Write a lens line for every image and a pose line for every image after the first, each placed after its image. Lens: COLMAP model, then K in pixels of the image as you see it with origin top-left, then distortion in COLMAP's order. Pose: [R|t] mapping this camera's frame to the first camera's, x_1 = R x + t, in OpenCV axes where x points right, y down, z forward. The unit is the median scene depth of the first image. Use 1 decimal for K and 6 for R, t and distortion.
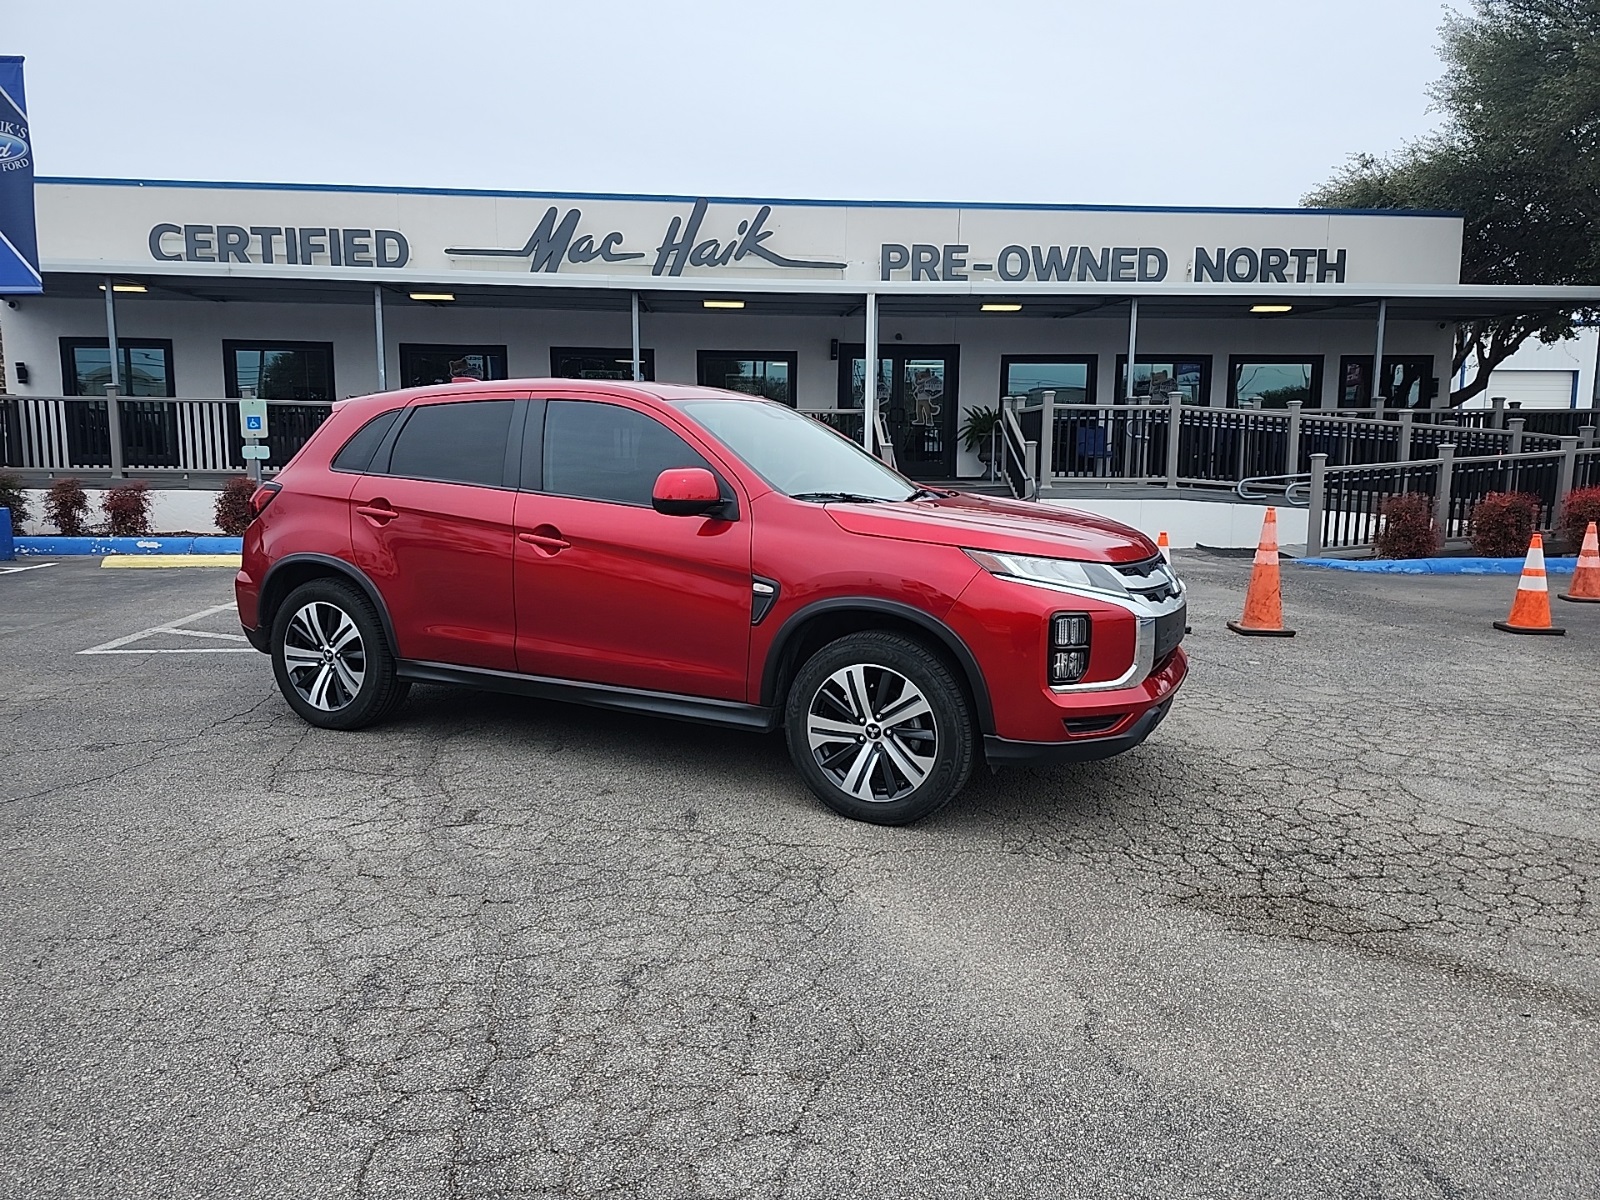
lens RADIAL K [[1132.1, 0, 802.6], [0, 1132.1, 587.3], [0, 0, 1]] dist [0.090165, -0.117894]
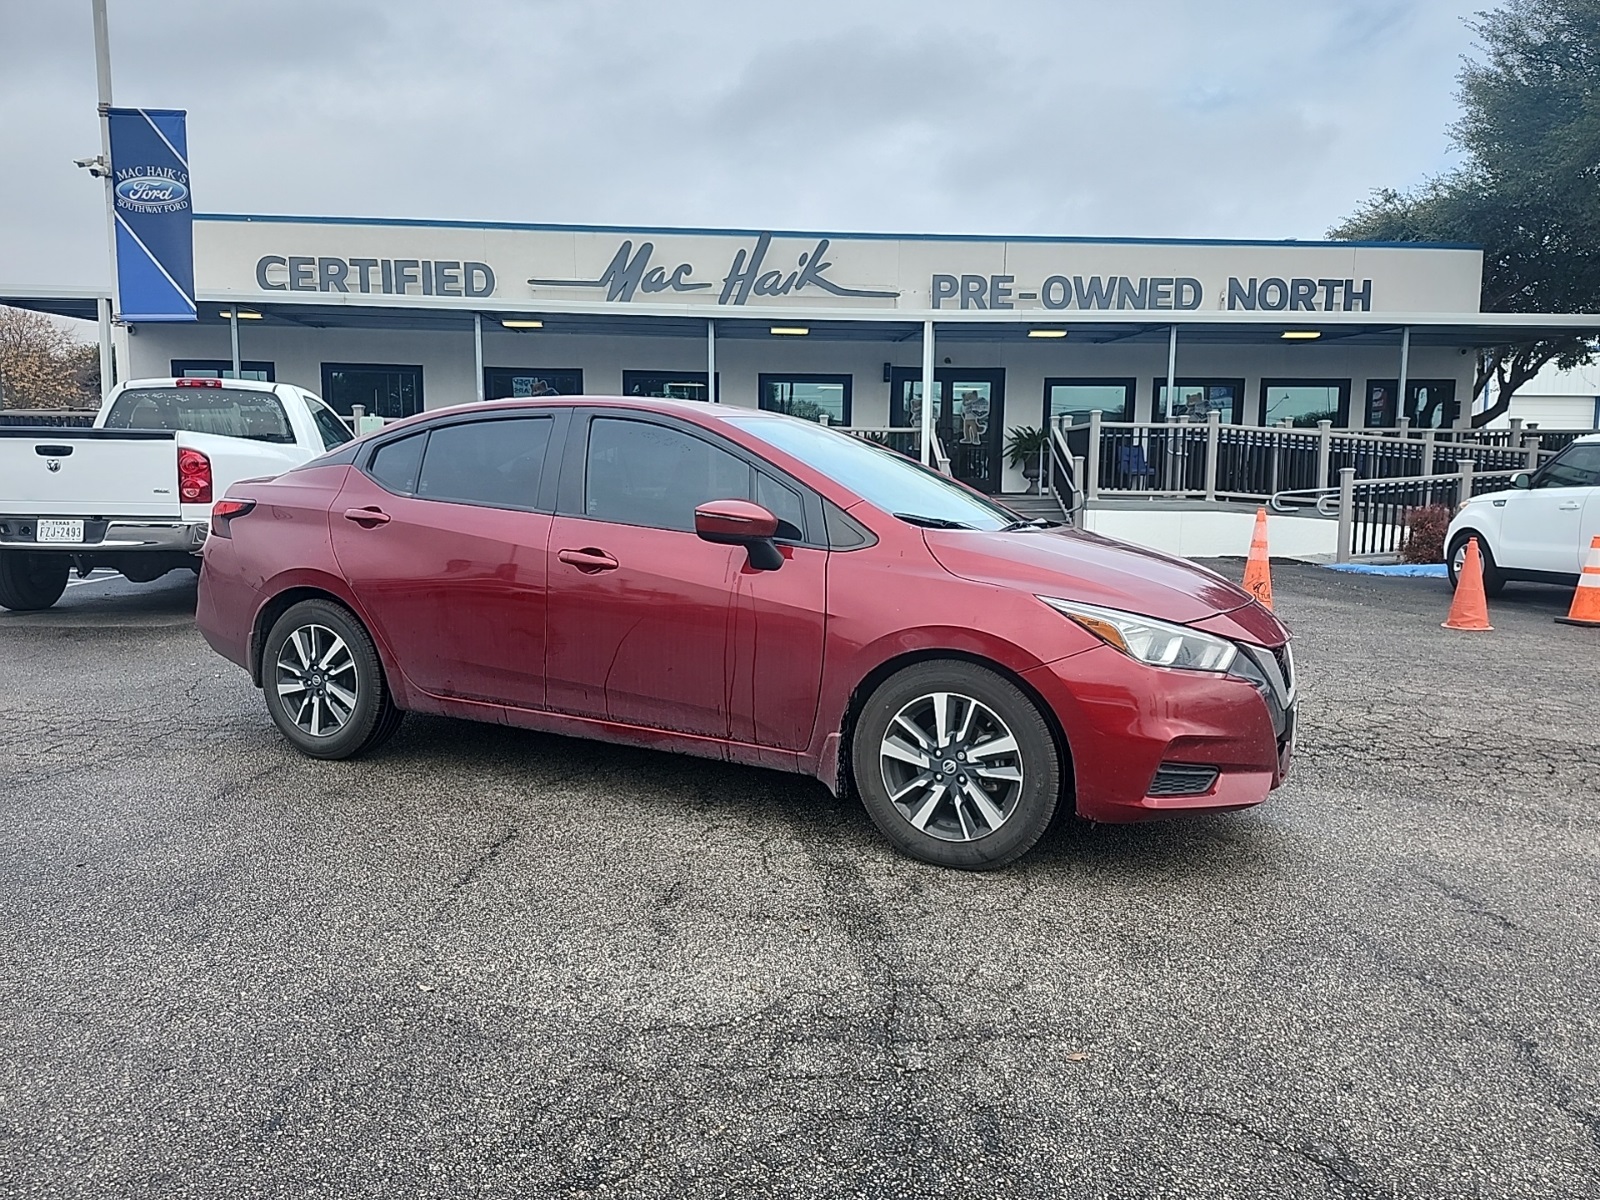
lens RADIAL K [[1141.2, 0, 802.7], [0, 1141.2, 588.9], [0, 0, 1]] dist [0.091665, -0.125907]
pose [[0.999874, 0.004903, -0.015104, -0.035711], [-0.005222, 0.999763, -0.021149, 0.017235], [0.014997, 0.021225, 0.999662, -0.073396]]
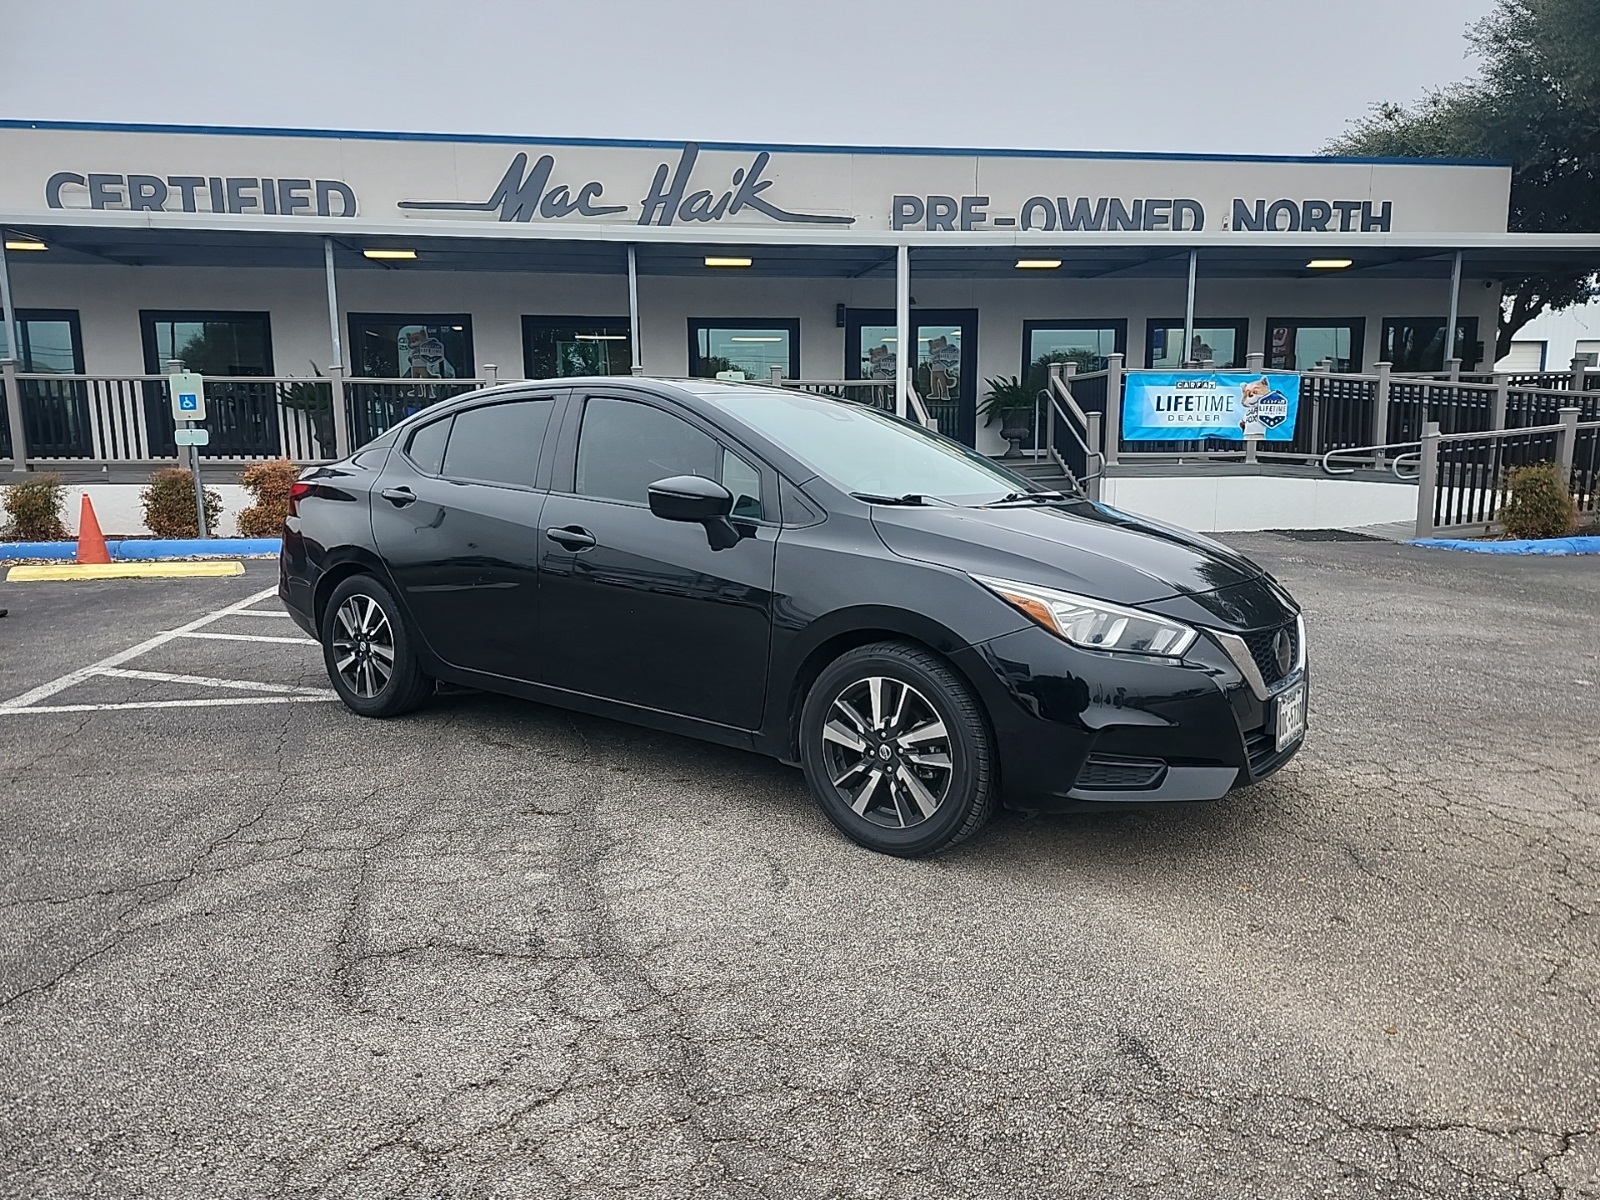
lens RADIAL K [[1134.8, 0, 796.5], [0, 1134.8, 606.0], [0, 0, 1]] dist [0.063285, -0.062857]
pose [[0.998186, -0.022955, 0.055654, -0.065324], [0.021372, 0.999355, 0.028867, -0.007267], [-0.056281, -0.027626, 0.998033, 0.104084]]
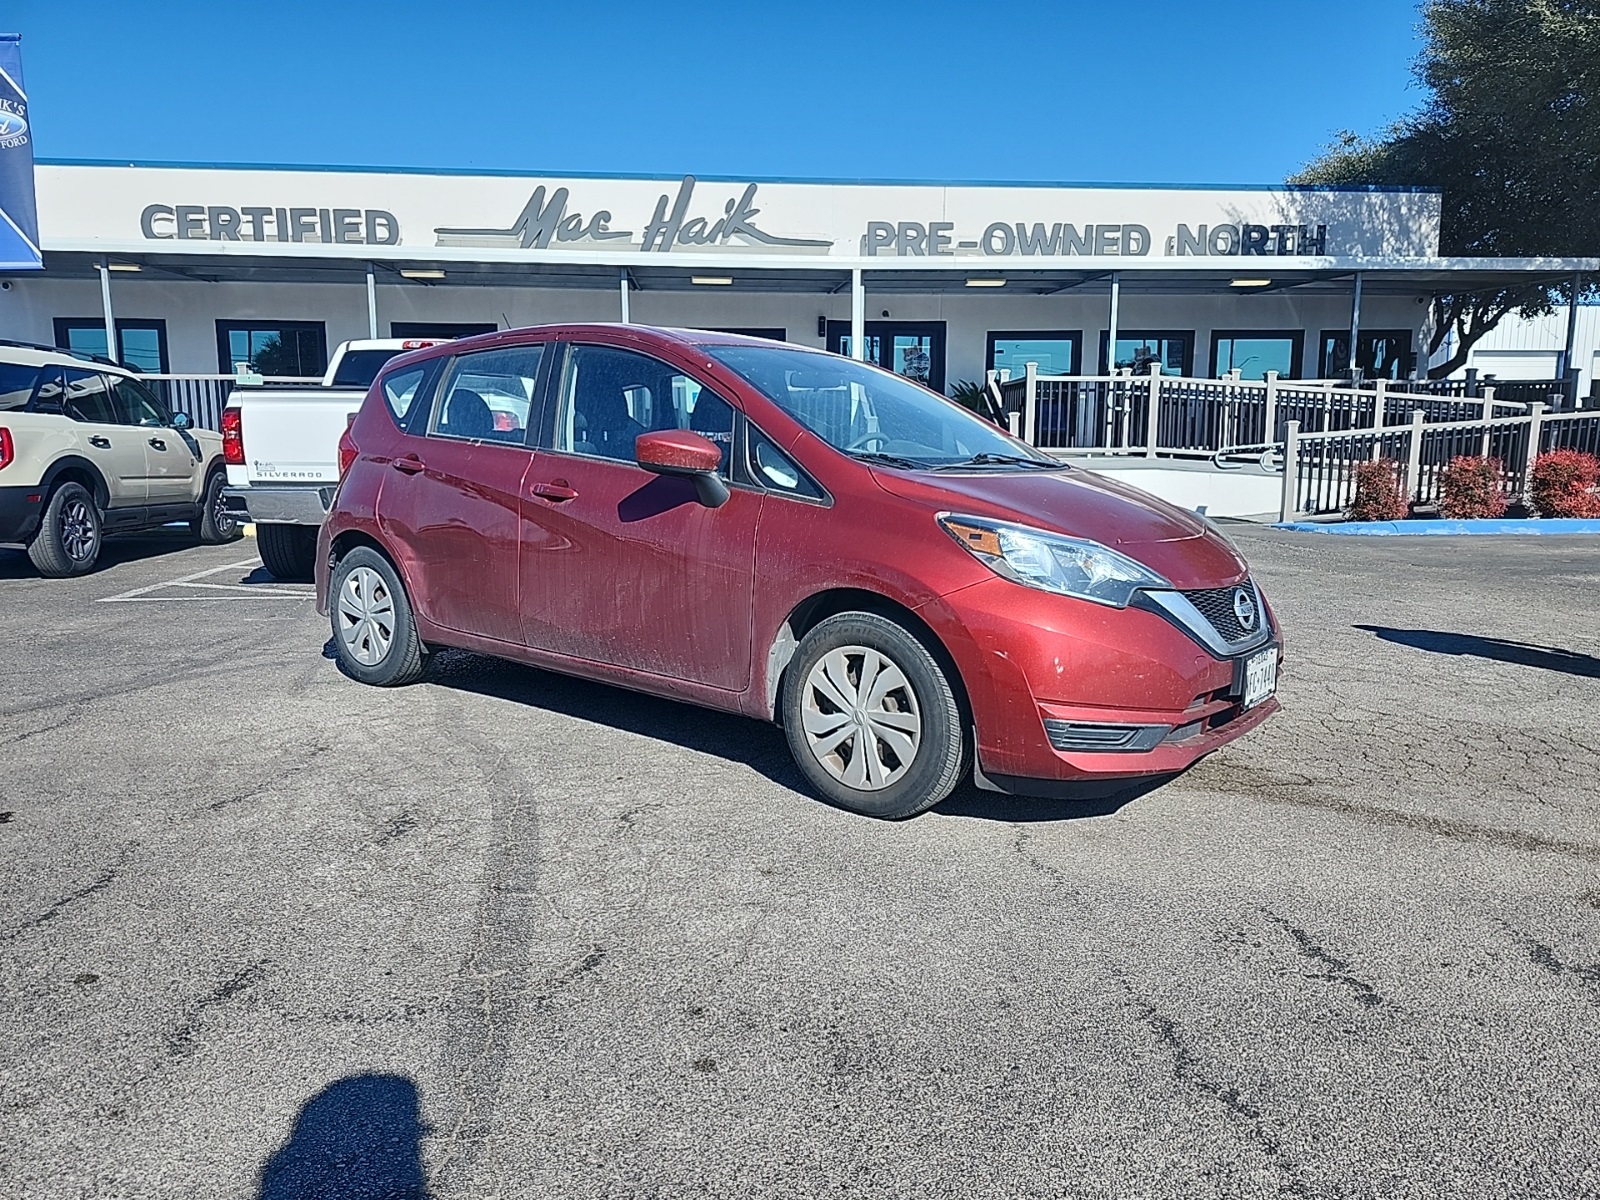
lens RADIAL K [[1140.9, 0, 804.0], [0, 1140.9, 603.7], [0, 0, 1]] dist [0.077247, -0.099409]
pose [[0.999949, -0.007296, 0.007005, 0.003367], [0.007150, 0.999763, 0.020568, 0.016482], [-0.007153, -0.020517, 0.999764, -0.024043]]
